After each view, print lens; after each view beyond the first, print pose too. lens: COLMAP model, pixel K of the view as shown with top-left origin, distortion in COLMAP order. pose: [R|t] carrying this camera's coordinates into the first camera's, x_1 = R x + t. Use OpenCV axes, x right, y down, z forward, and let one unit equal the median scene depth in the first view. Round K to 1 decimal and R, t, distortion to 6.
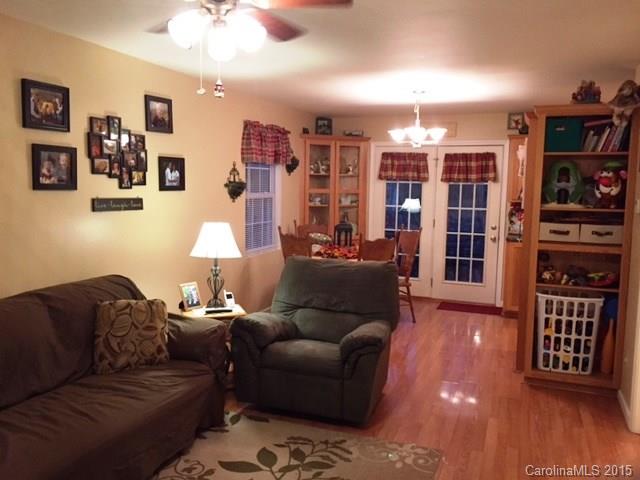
lens RADIAL K [[548.4, 0, 319.6], [0, 548.4, 237.9], [0, 0, 1]] dist [0.079223, -0.073128]
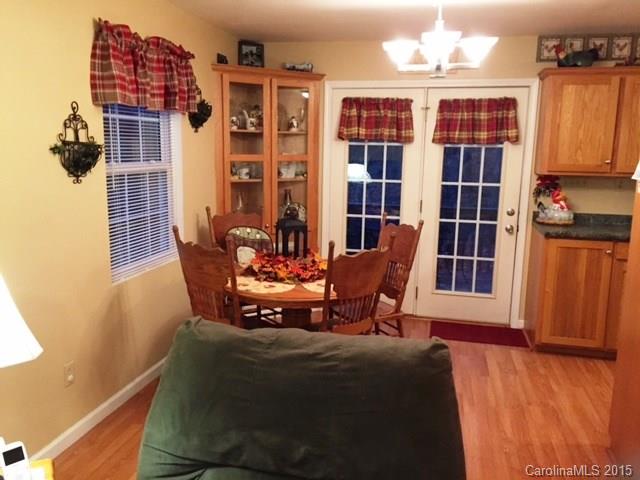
lens RADIAL K [[548.4, 0, 319.6], [0, 548.4, 237.9], [0, 0, 1]] dist [0.079223, -0.073128]
pose [[0.990793, -0.022548, 0.133496, -0.004417], [0.013287, 0.997468, 0.069859, -0.039270], [-0.134733, -0.067442, 0.988584, 0.381711]]
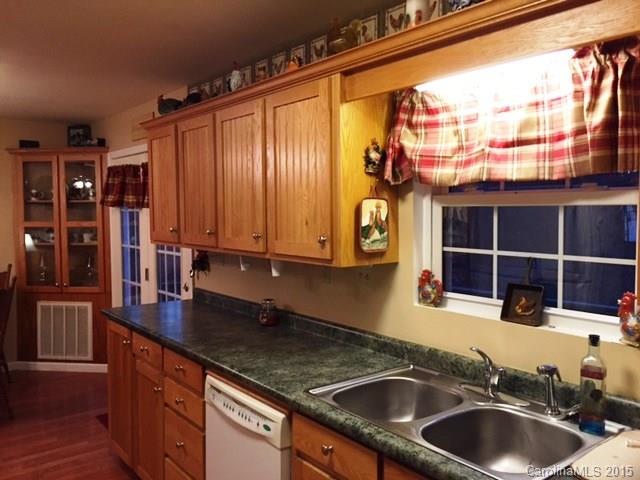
lens RADIAL K [[548.4, 0, 319.6], [0, 548.4, 237.9], [0, 0, 1]] dist [0.079223, -0.073128]
pose [[0.833988, 0.008373, -0.551720, 0.772367], [-0.035184, 0.998657, -0.038029, -0.056315], [0.550660, 0.051127, 0.833162, 0.632142]]
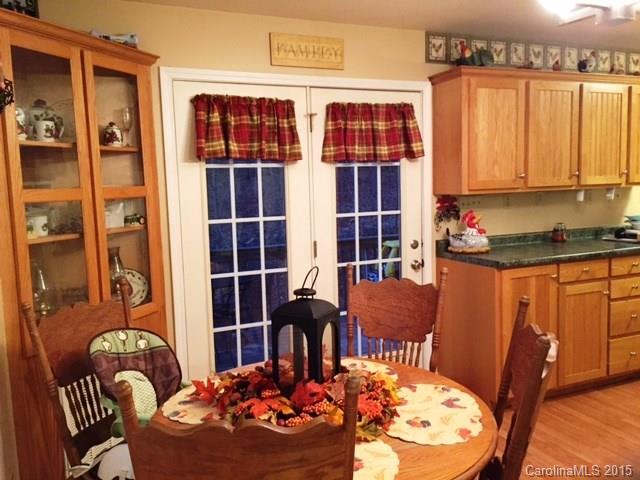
lens RADIAL K [[548.4, 0, 319.6], [0, 548.4, 237.9], [0, 0, 1]] dist [0.079223, -0.073128]
pose [[0.711292, -0.109559, 0.694306, -0.130733], [0.113251, 0.992735, 0.040628, -0.059940], [-0.693713, 0.049732, 0.718532, 0.703487]]
